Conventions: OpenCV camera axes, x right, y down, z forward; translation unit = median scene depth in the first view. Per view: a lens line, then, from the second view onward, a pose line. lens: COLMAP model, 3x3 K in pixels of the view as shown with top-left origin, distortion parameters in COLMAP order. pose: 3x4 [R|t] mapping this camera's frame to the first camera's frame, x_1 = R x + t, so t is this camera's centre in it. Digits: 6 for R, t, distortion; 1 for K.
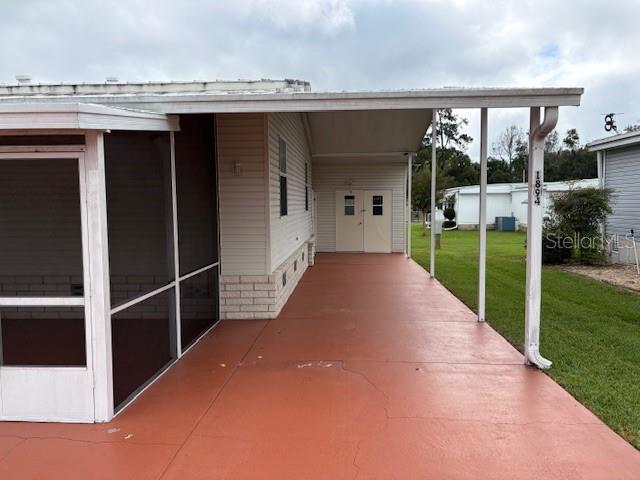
lens RADIAL K [[486.5, 0, 317.3], [0, 486.5, 240.7], [0, 0, 1]] dist [0.045878, -0.047470]
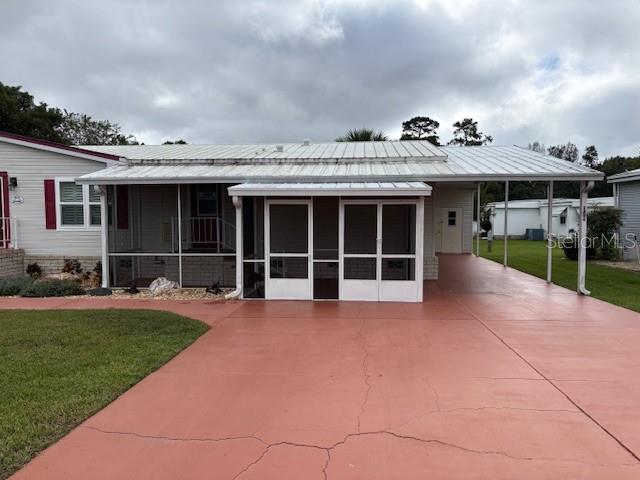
lens RADIAL K [[486.5, 0, 322.2], [0, 486.5, 240.8], [0, 0, 1]] dist [0.045878, -0.047470]
pose [[0.999732, 0.009417, -0.021158, -0.212529], [-0.009877, 0.999715, -0.021737, 0.023723], [0.020947, 0.021940, 0.999540, -0.384369]]
